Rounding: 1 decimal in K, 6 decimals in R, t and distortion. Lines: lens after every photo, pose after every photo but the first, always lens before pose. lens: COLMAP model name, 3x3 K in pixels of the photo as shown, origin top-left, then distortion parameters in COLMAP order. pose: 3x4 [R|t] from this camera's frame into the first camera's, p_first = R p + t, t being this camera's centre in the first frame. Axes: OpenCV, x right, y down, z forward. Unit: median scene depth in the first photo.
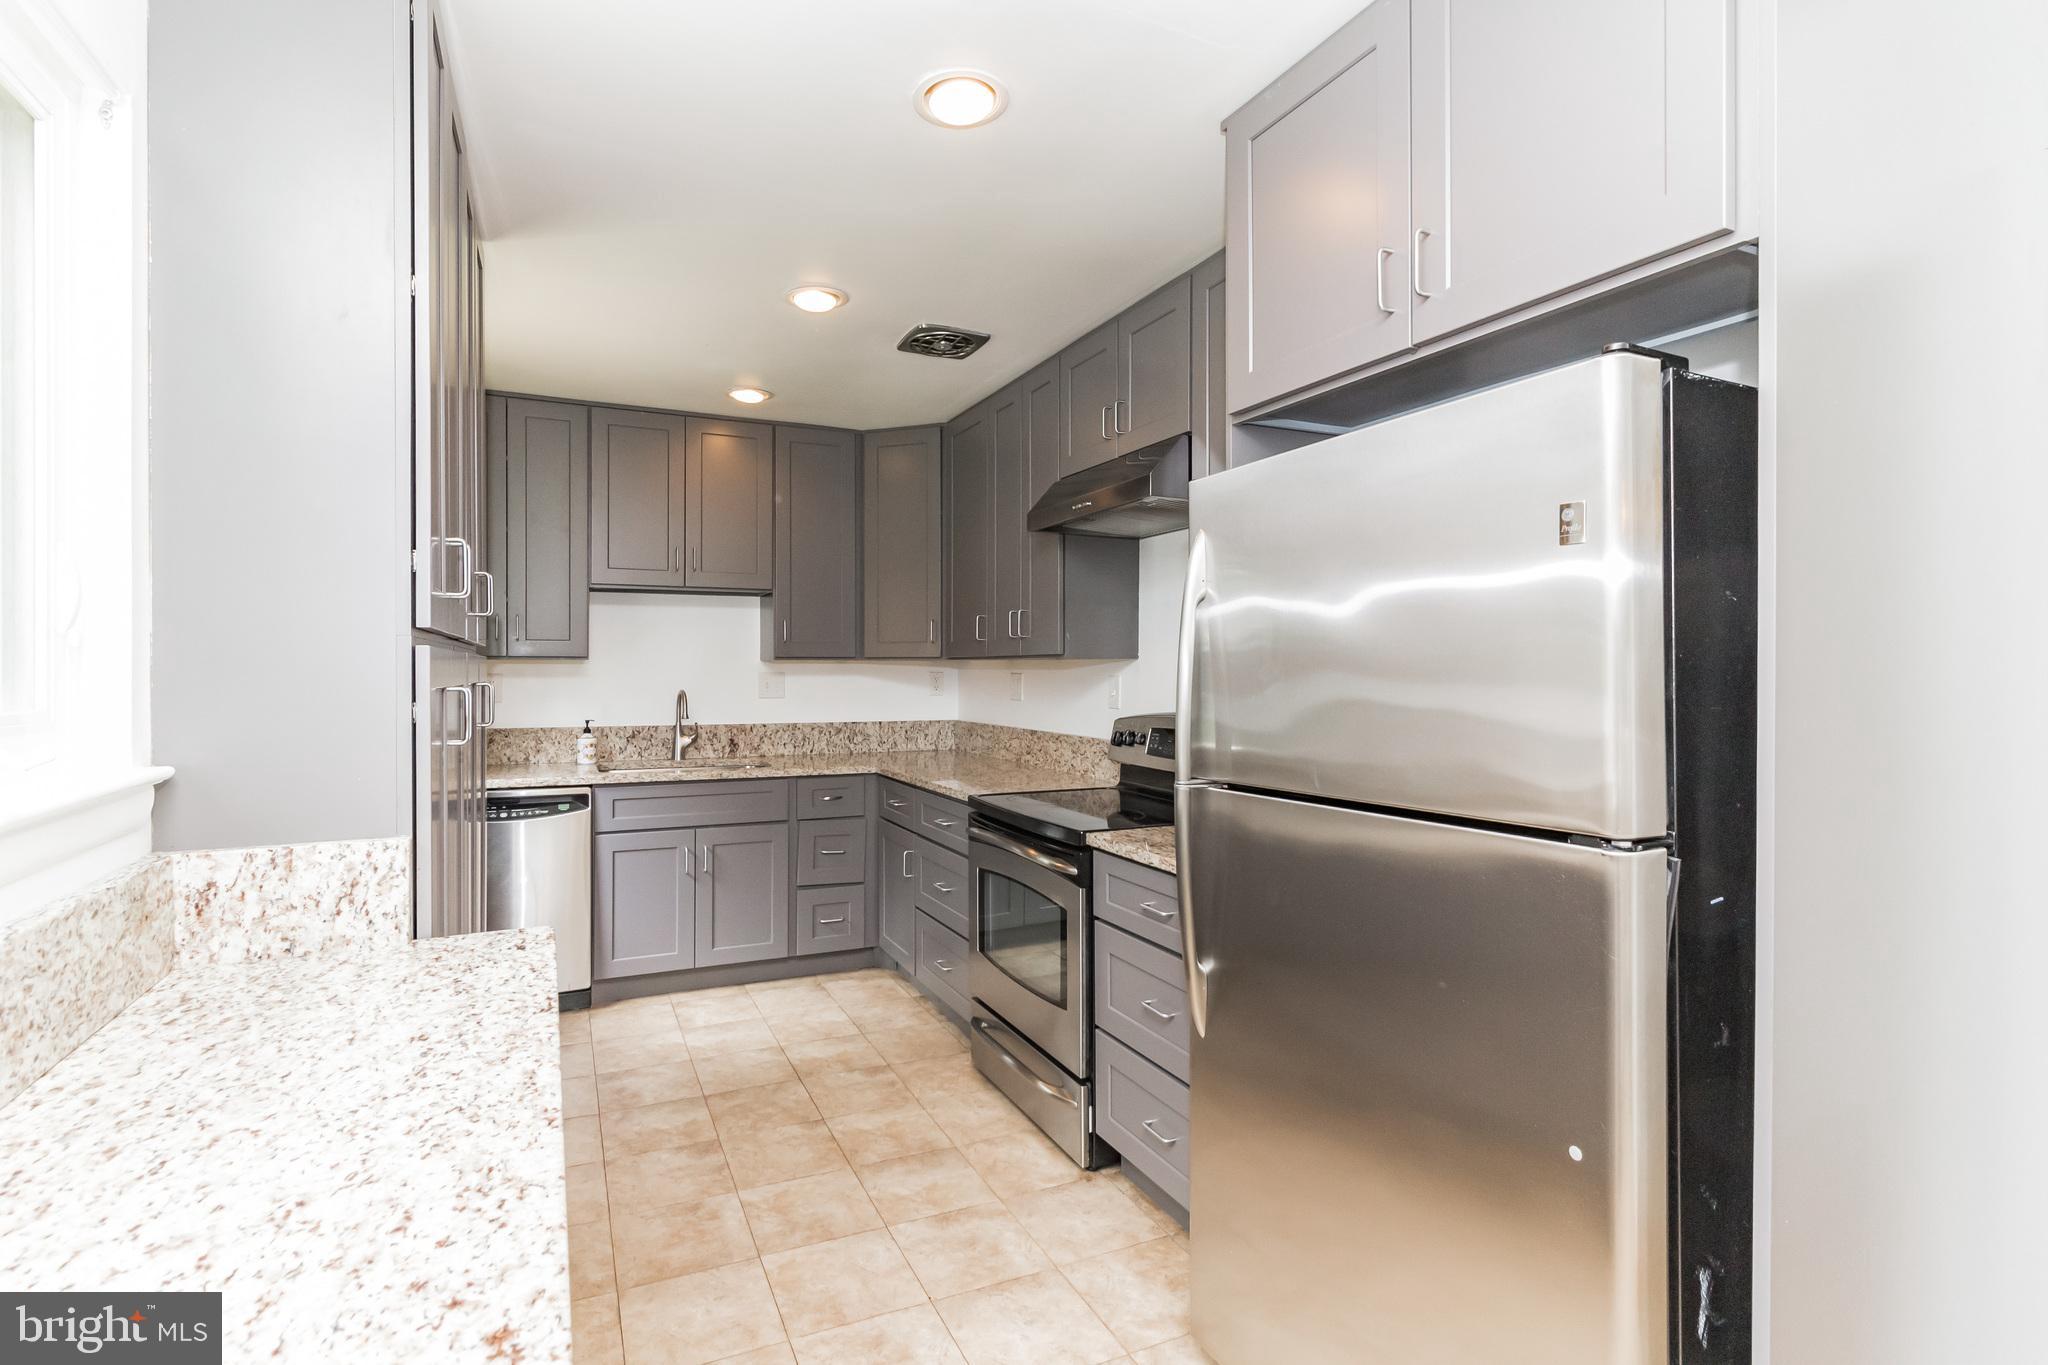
lens RADIAL K [[980.7, 0, 1018.0], [0, 980.7, 672.4], [0, 0, 1]] dist [0.018580, 0.000106]
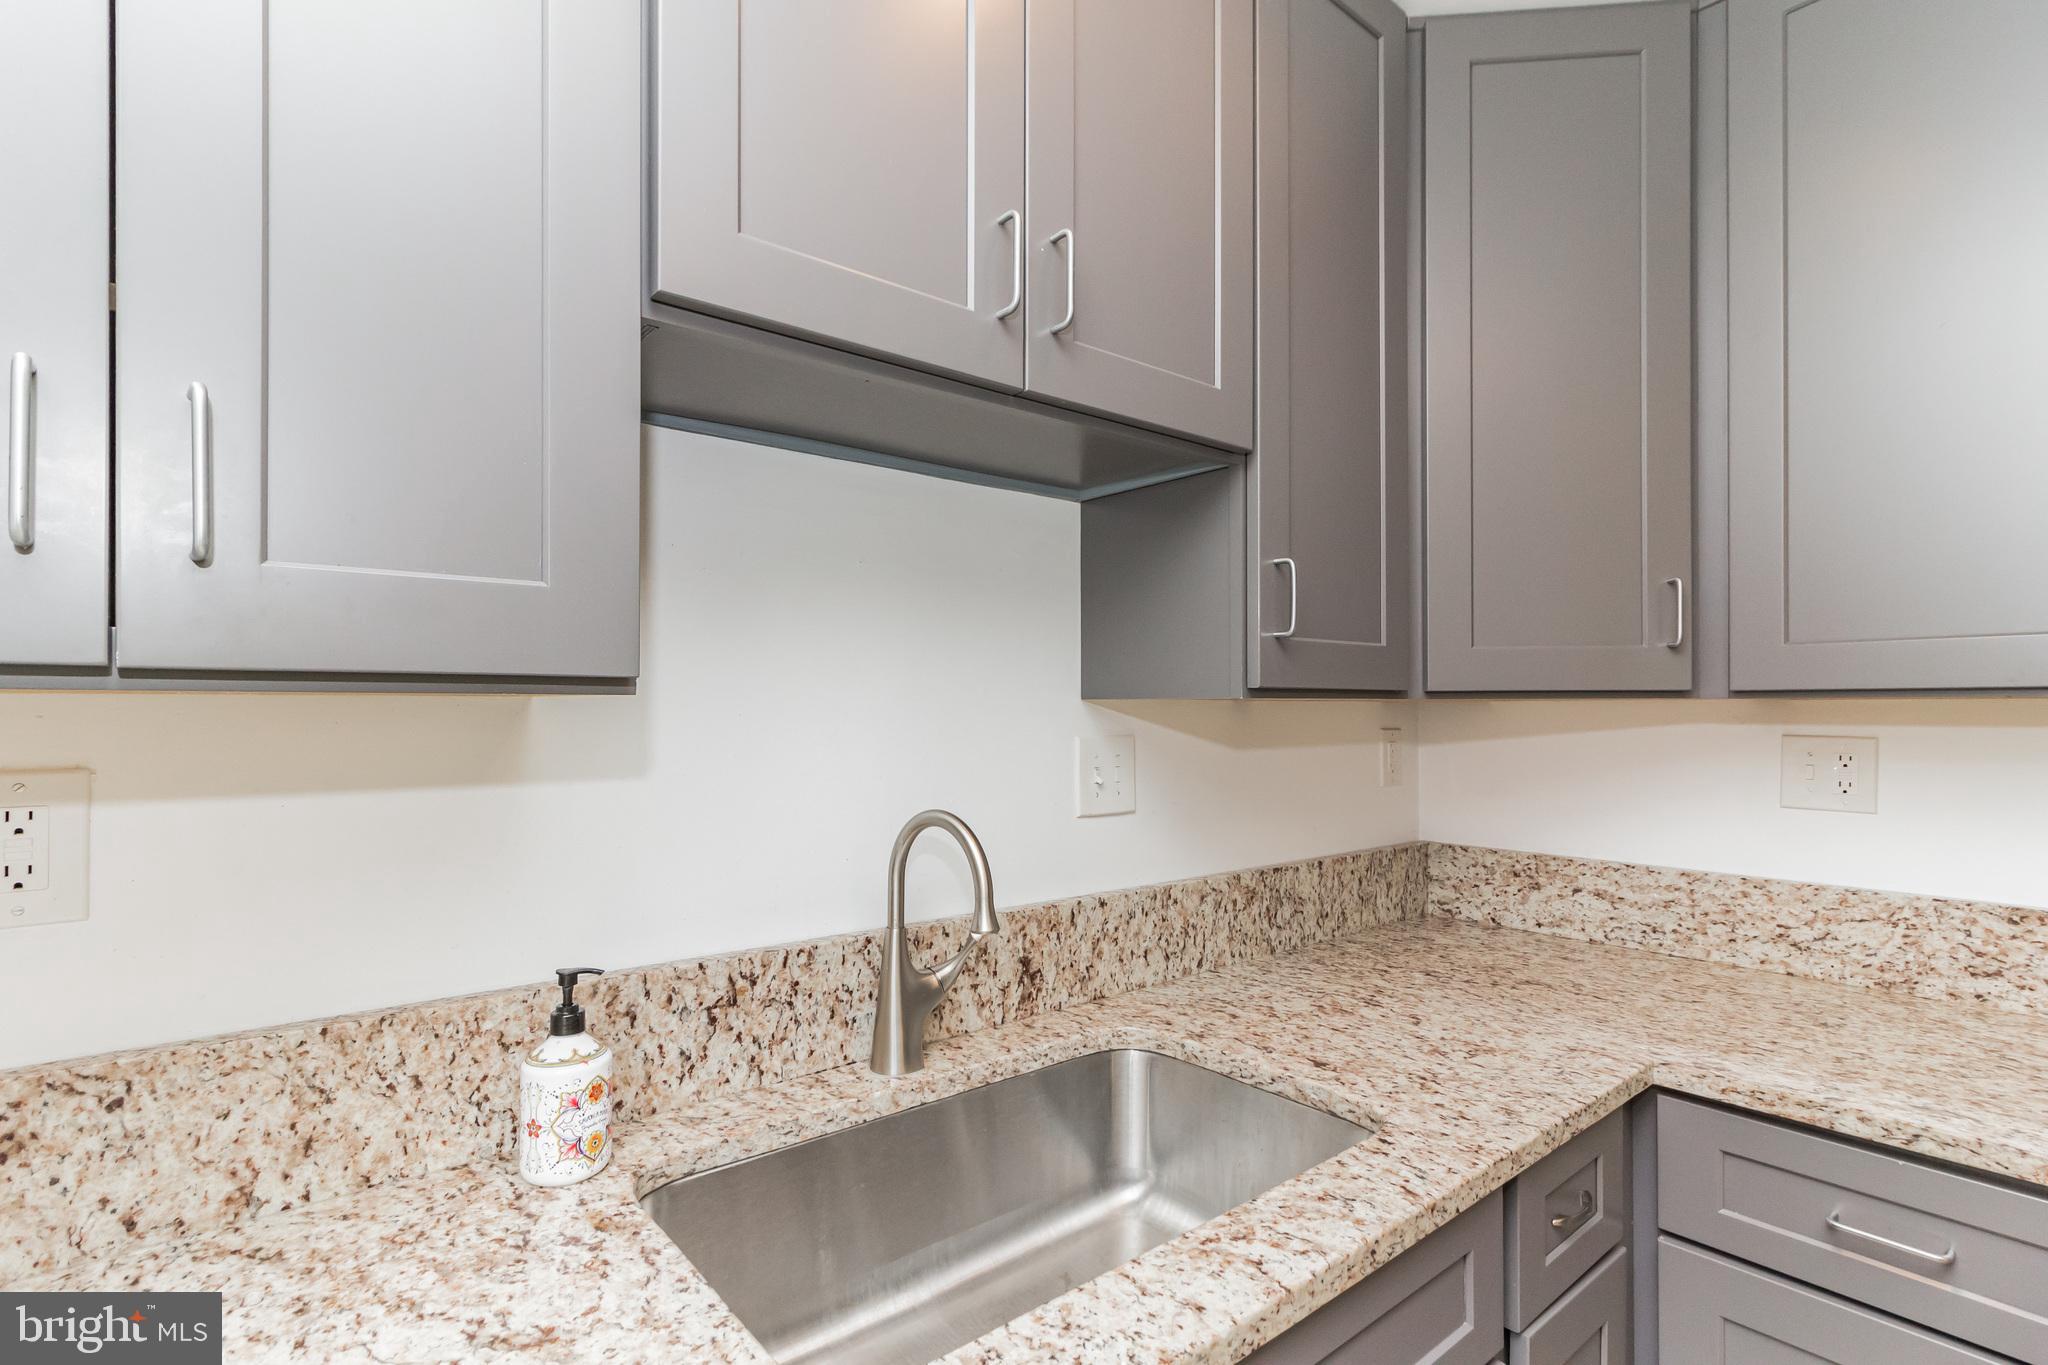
lens RADIAL K [[980.7, 0, 1028.9], [0, 980.7, 691.7], [0, 0, 1]] dist [0.018580, 0.000106]
pose [[0.969574, 0.003632, 0.244770, -0.376122], [-0.000167, 0.999900, -0.014176, -0.009766], [-0.244797, 0.013704, 0.969478, 0.730515]]
